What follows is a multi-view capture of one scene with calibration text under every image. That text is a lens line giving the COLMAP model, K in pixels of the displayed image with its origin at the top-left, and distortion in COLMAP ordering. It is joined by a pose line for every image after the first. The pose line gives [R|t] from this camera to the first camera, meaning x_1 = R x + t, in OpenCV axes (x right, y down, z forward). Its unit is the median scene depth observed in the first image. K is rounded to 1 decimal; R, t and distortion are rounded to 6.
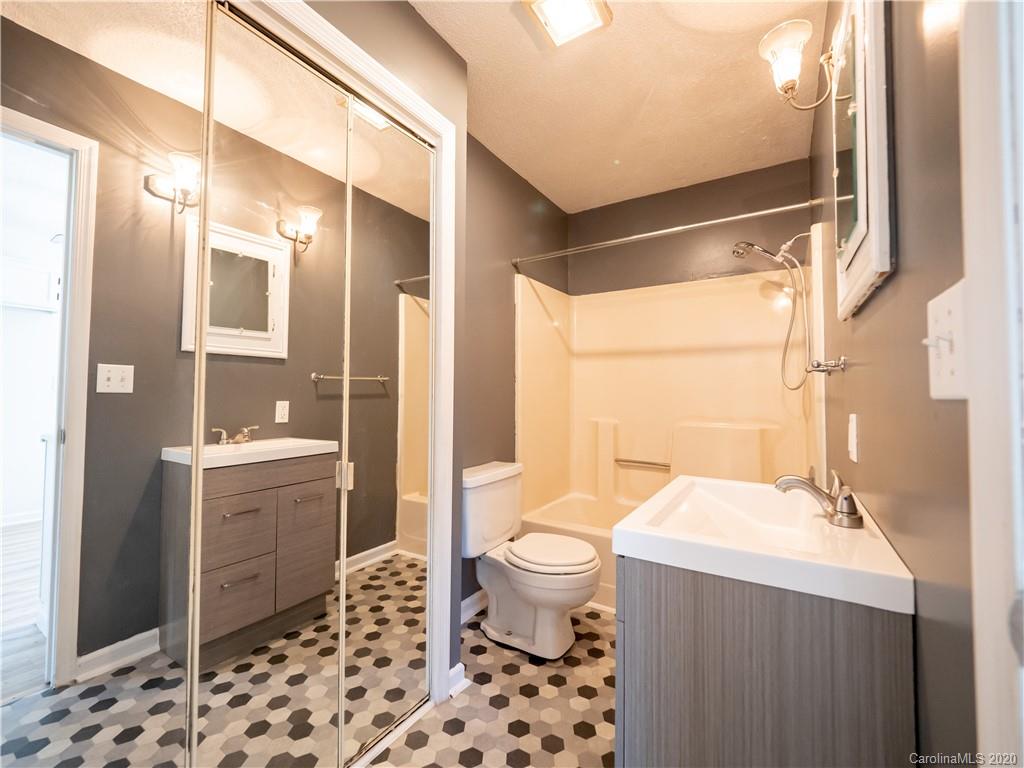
lens RADIAL K [[432.0, 0, 511.4], [0, 432.0, 378.2], [0, 0, 1]] dist [-0.002163, -0.000845]
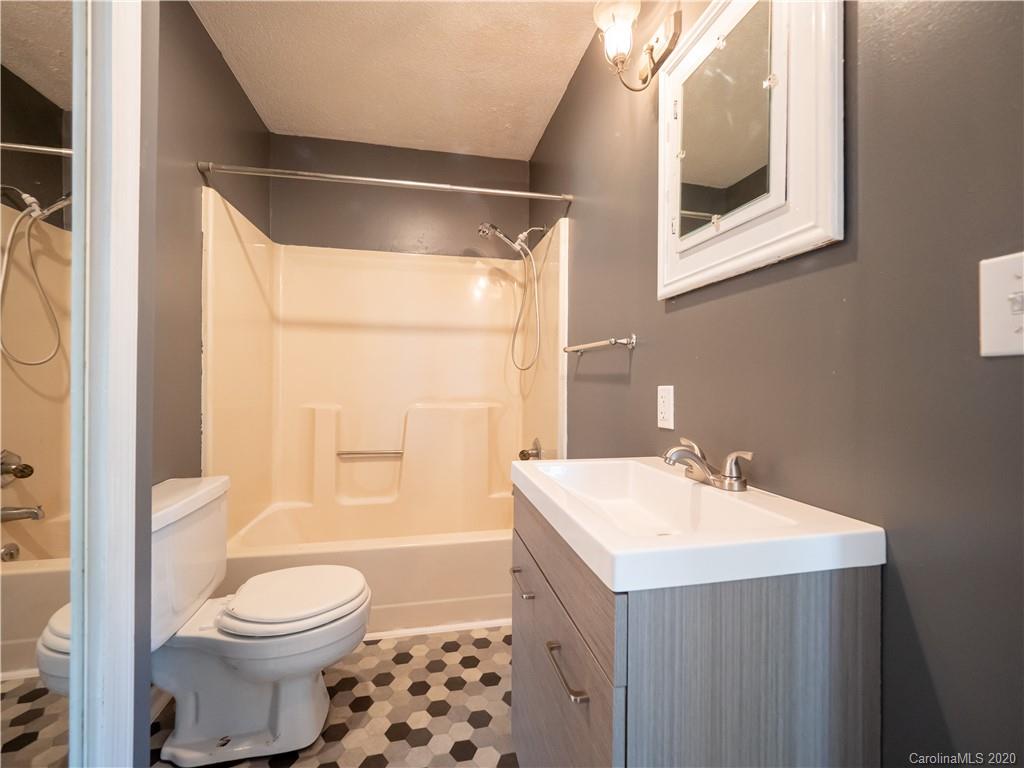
lens RADIAL K [[428.4, 0, 510.1], [0, 428.4, 381.9], [0, 0, 1]] dist [0.001078, -0.007240]
pose [[0.715230, -0.000821, 0.698889, -0.139984], [-0.026877, 0.999227, 0.028679, 0.028321], [-0.698372, -0.039296, 0.714655, 0.271532]]
